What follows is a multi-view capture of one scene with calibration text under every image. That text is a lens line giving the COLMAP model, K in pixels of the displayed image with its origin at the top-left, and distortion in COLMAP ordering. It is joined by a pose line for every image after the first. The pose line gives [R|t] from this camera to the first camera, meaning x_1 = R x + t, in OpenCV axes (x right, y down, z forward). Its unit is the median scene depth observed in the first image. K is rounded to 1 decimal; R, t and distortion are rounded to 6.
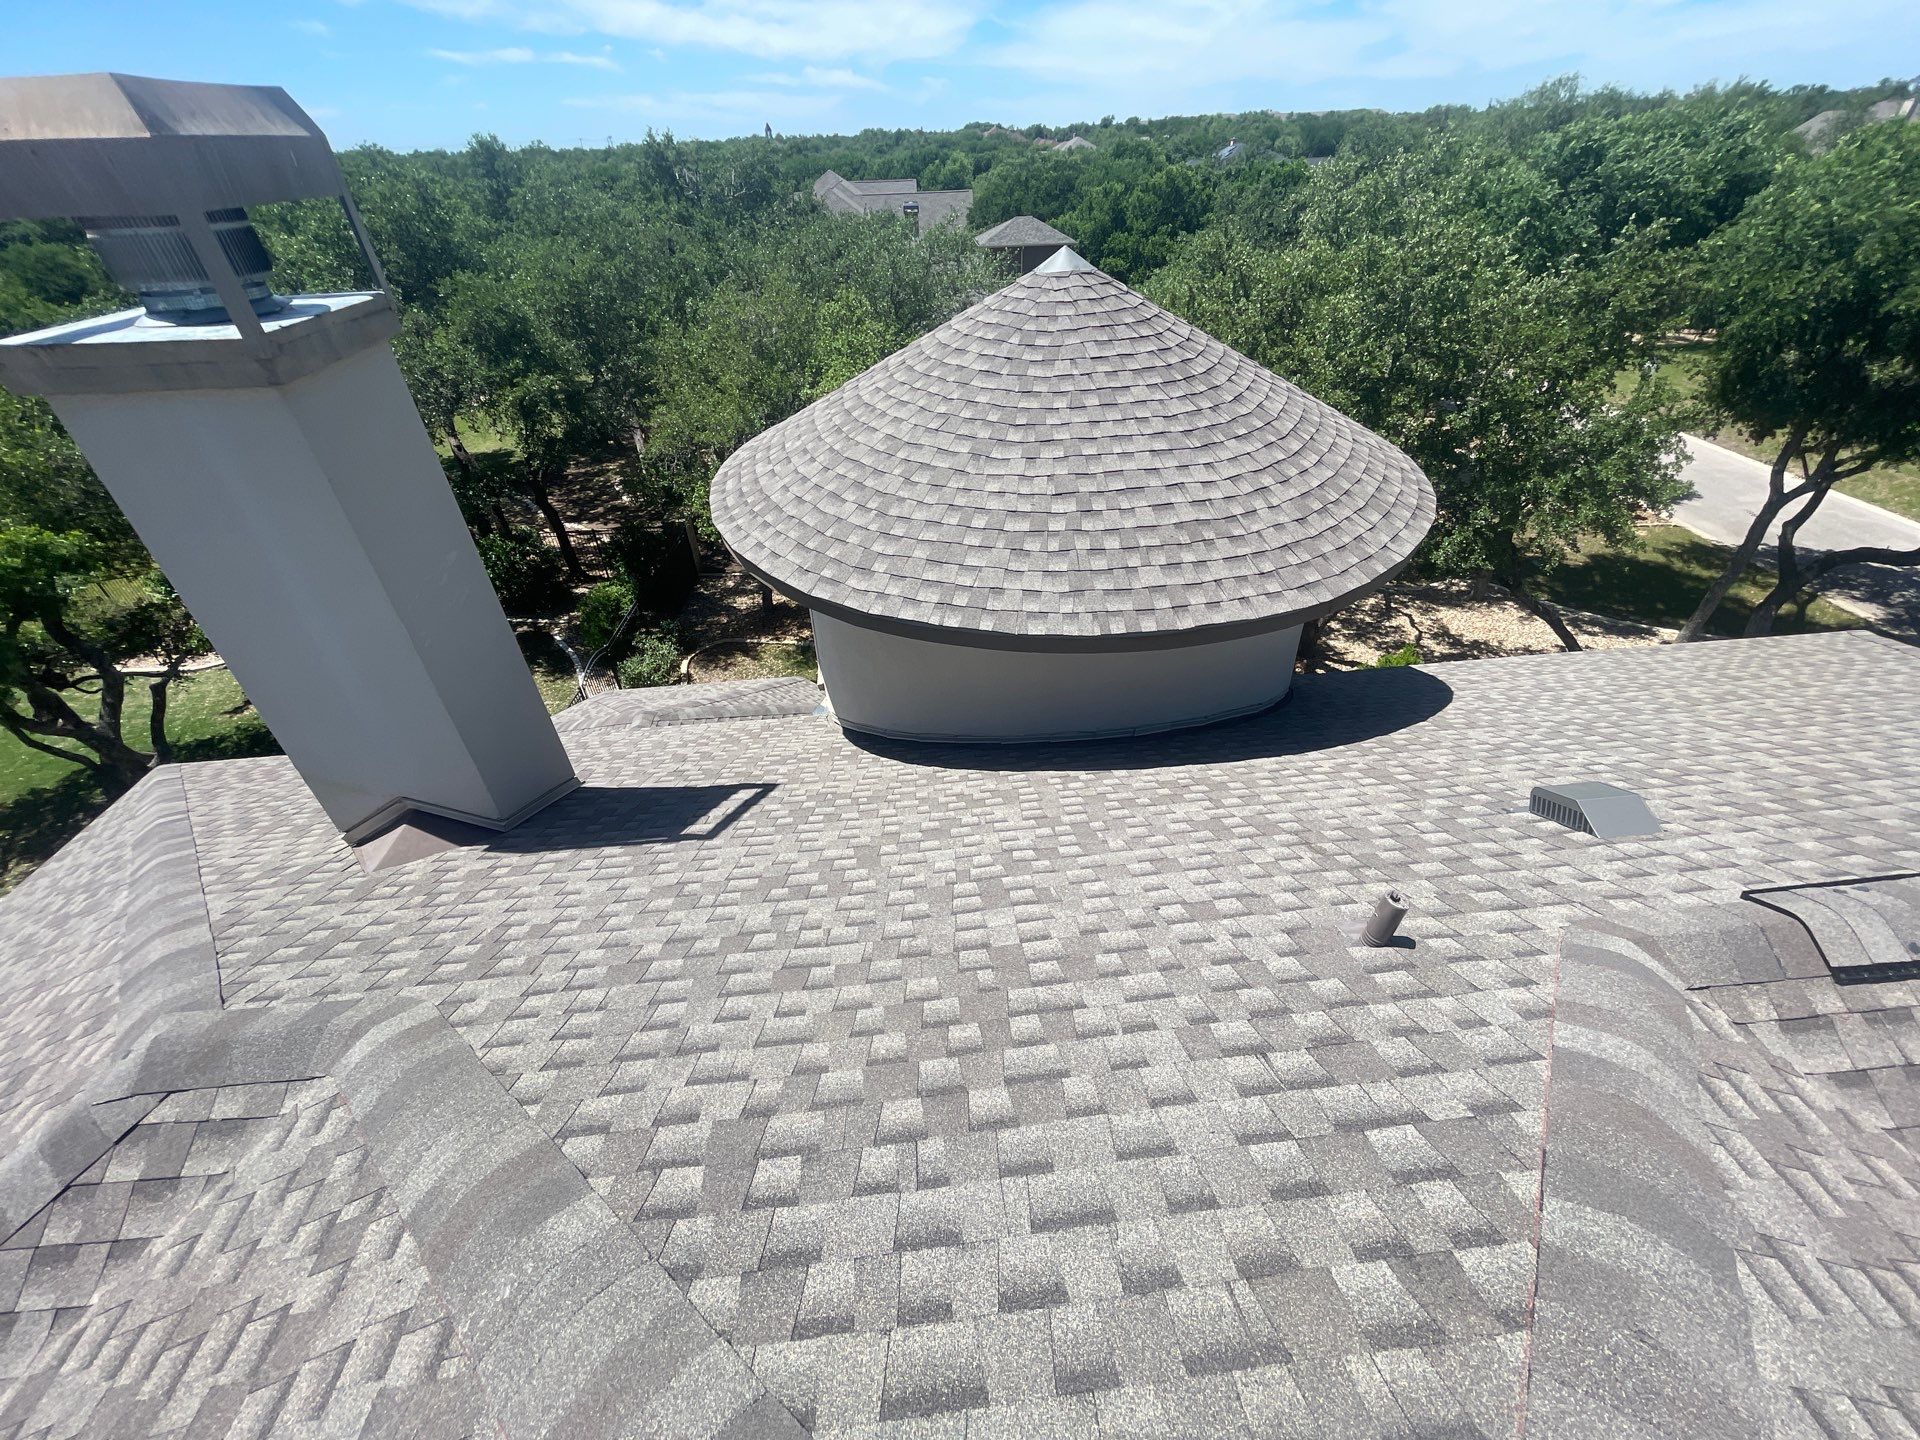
lens RADIAL K [[772.8, 0, 961.7], [0, 772.8, 713.6], [0, 0, 1]] dist [-0.003413, 0.000257]
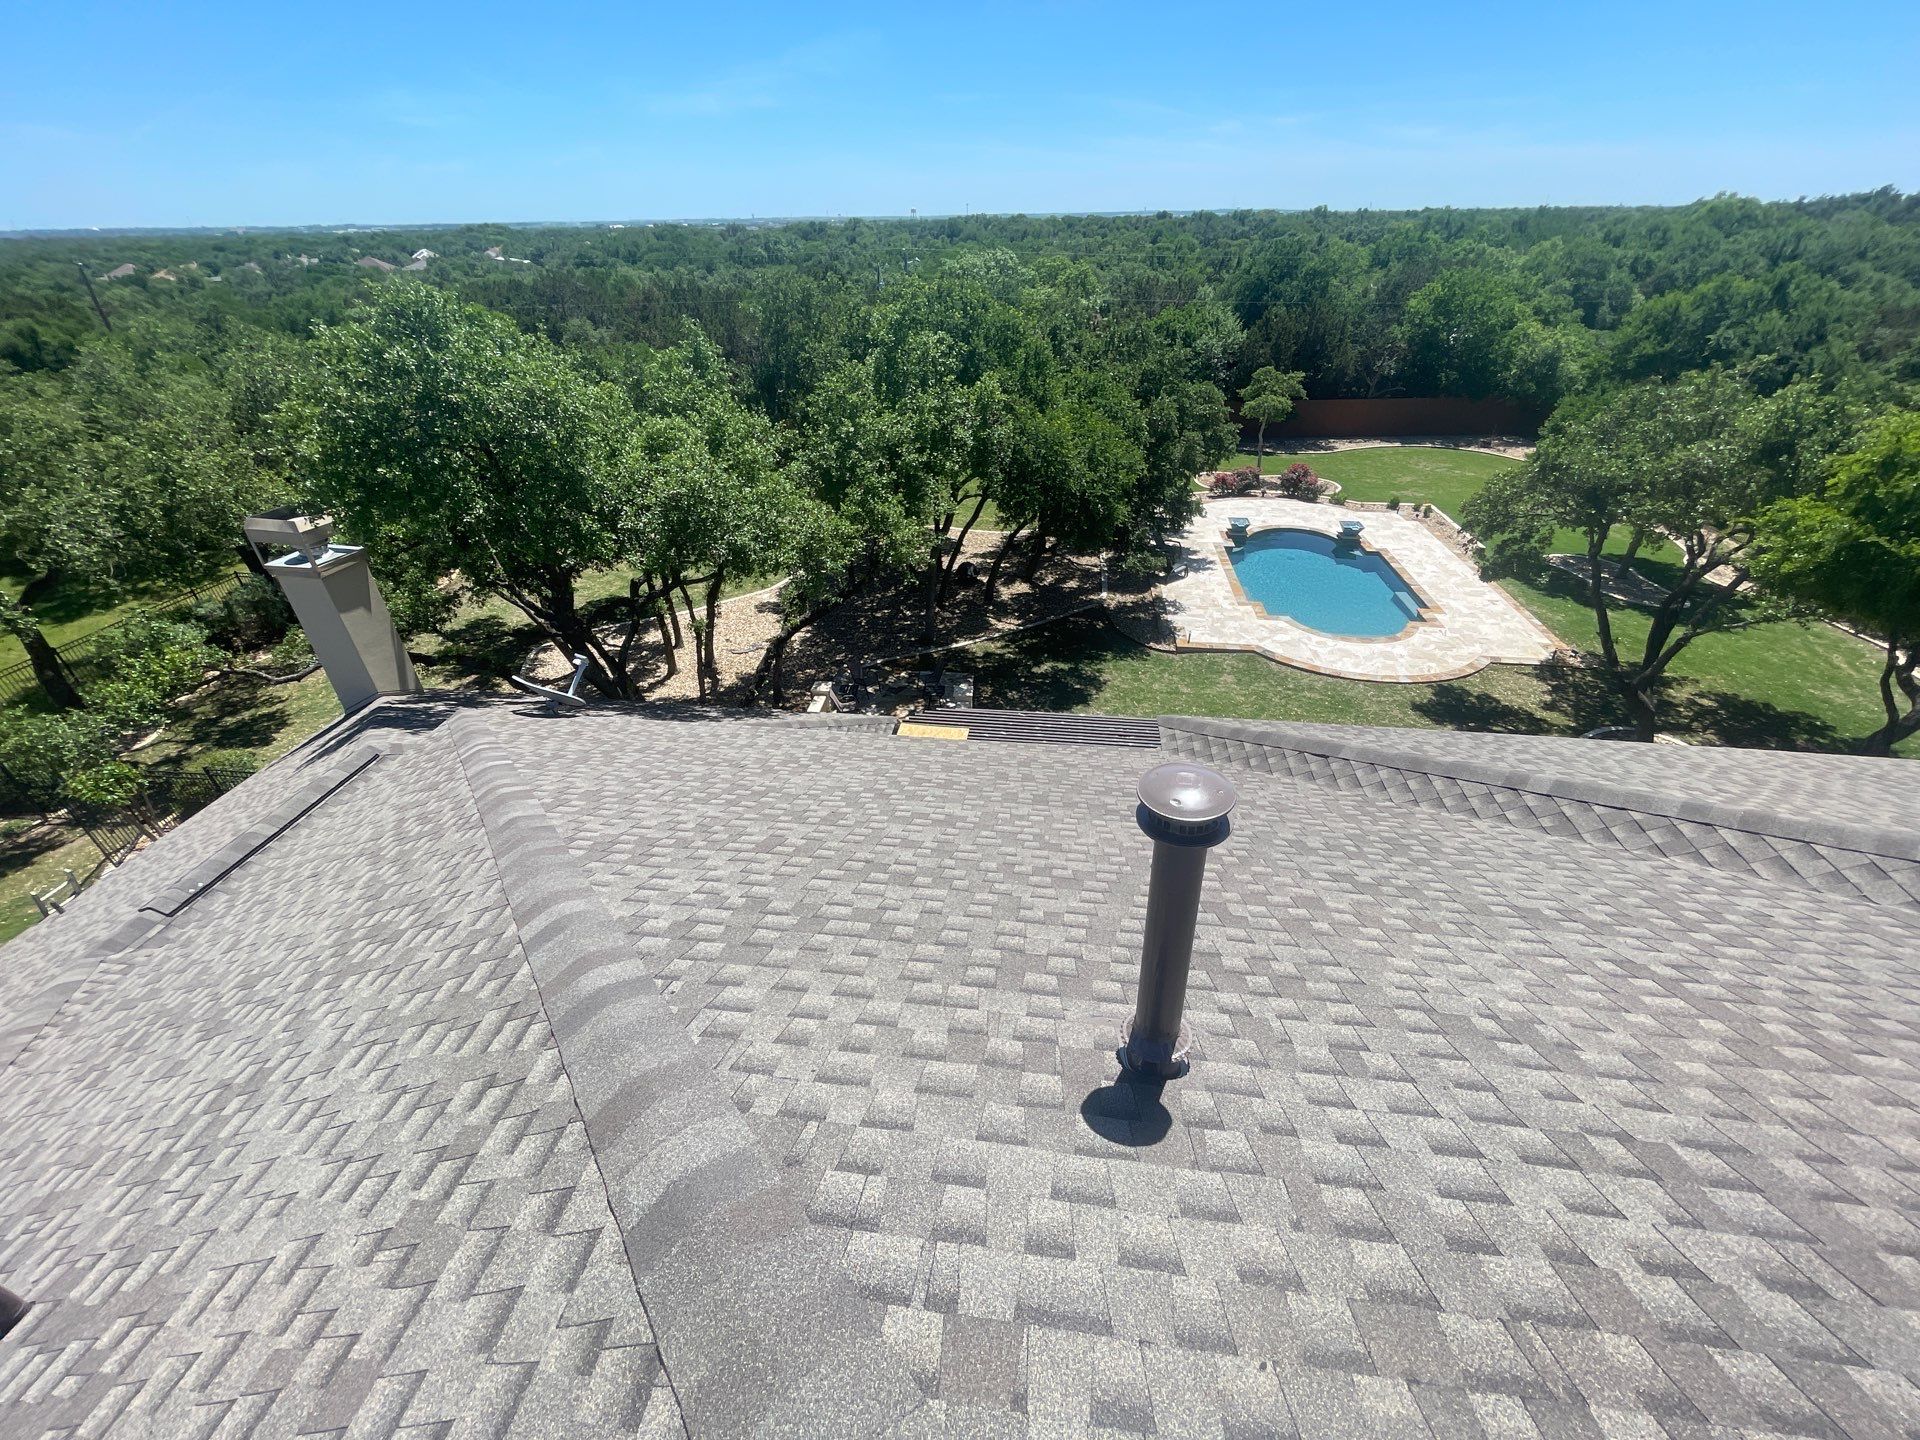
lens RADIAL K [[772.8, 0, 962.9], [0, 772.8, 717.8], [0, 0, 1]] dist [-0.003413, 0.000257]
pose [[-0.214775, 0.556742, -0.802440, 0.017444], [-0.566253, 0.598443, 0.566765, 0.184713], [0.795757, 0.576112, 0.186726, -0.244426]]
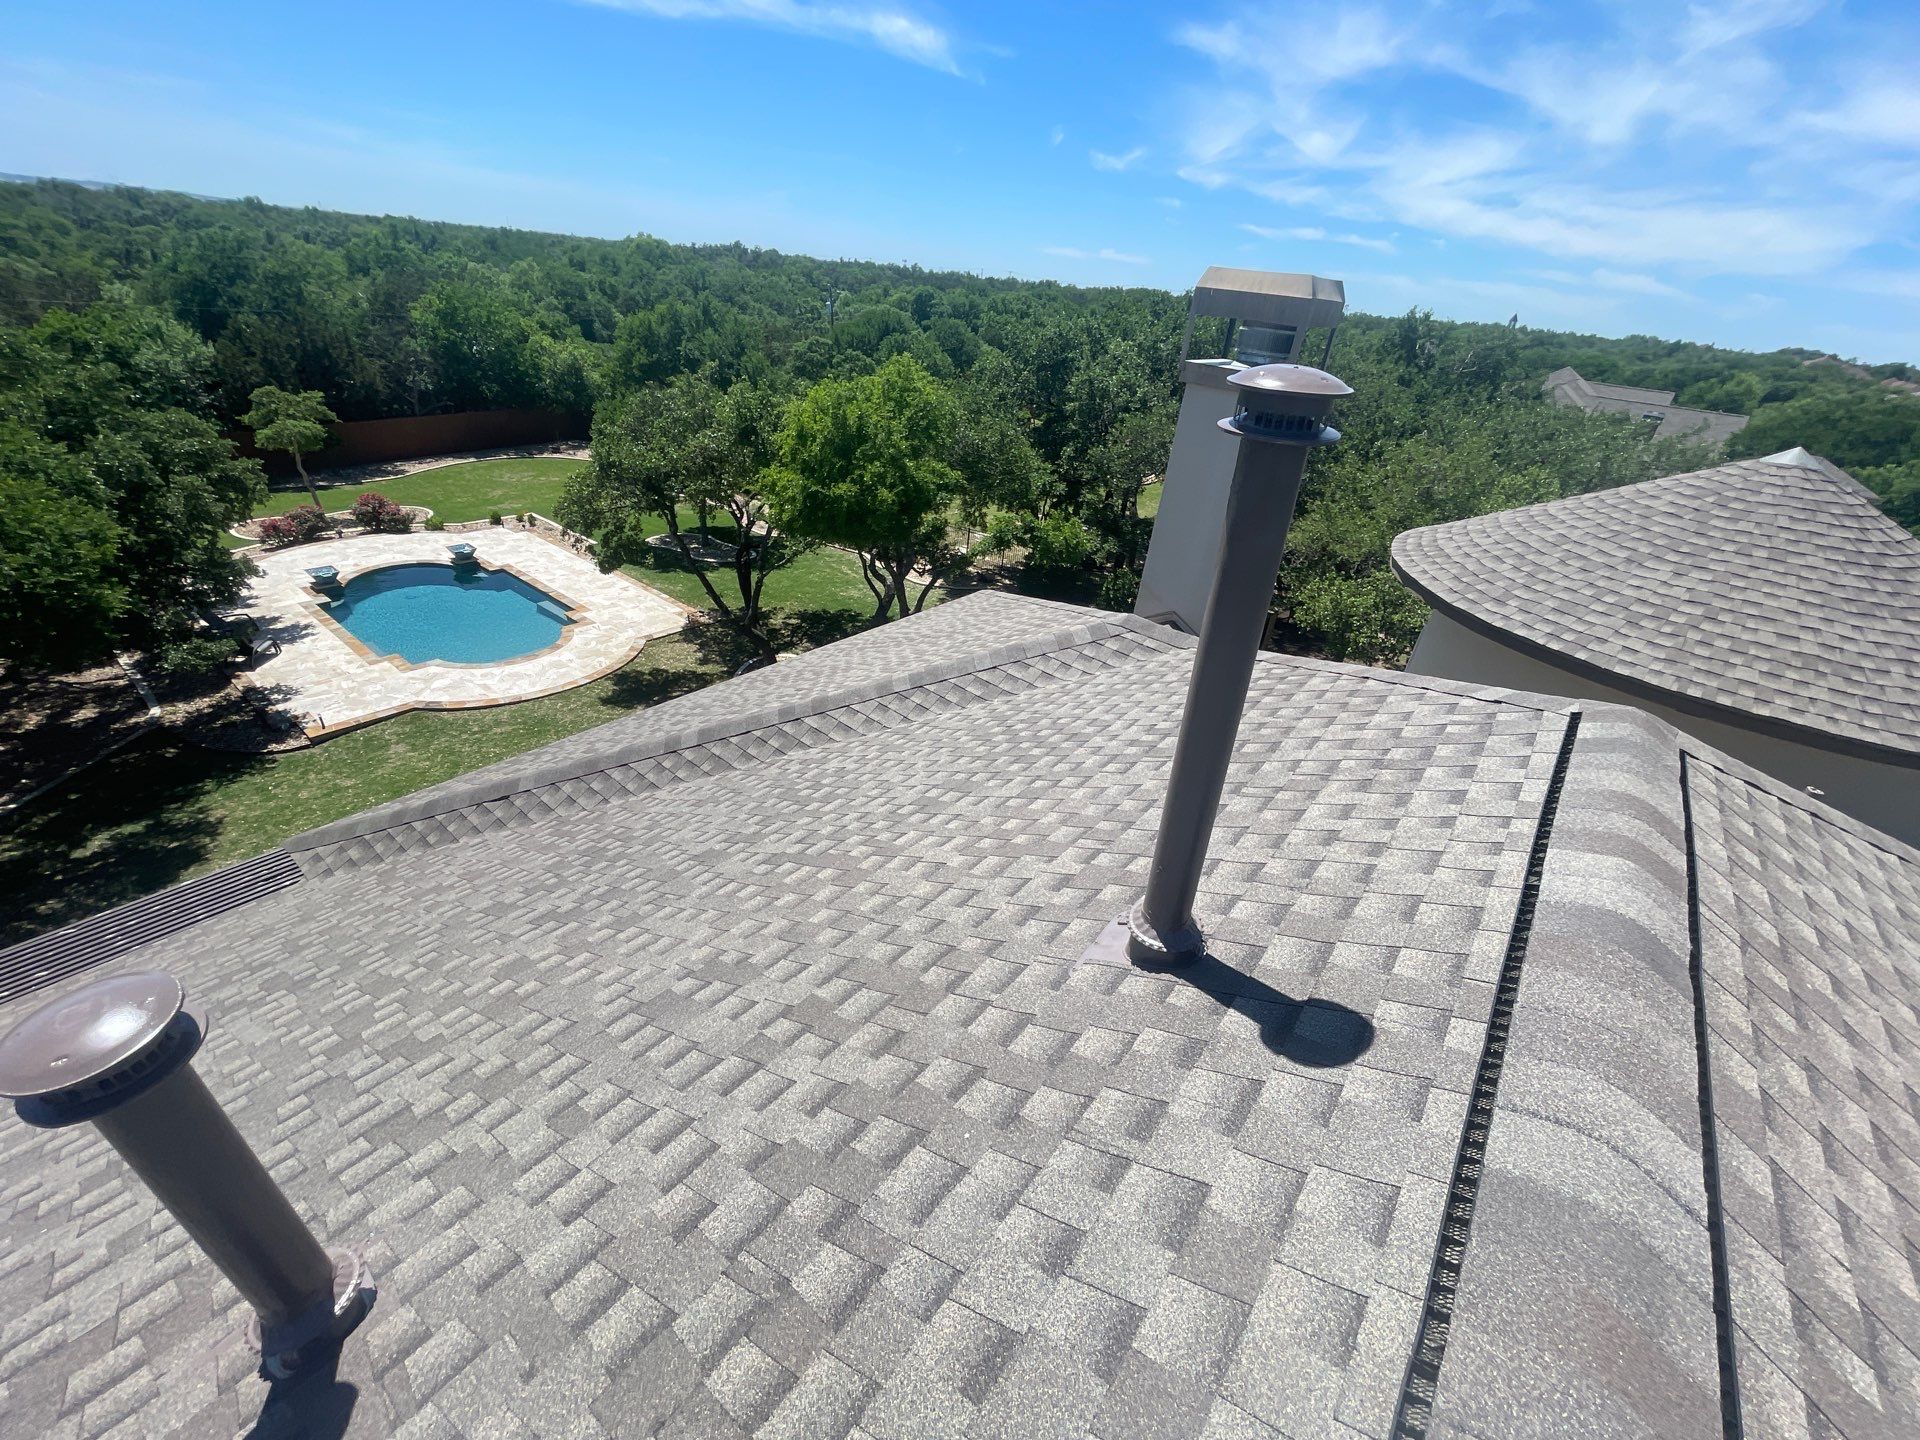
lens RADIAL K [[772.8, 0, 962.5], [0, 772.8, 719.6], [0, 0, 1]] dist [-0.003413, 0.000257]
pose [[0.716725, 0.424705, -0.553110, 0.015749], [-0.500165, 0.865770, 0.016662, 0.165247], [0.485942, 0.264704, 0.832942, -0.218683]]
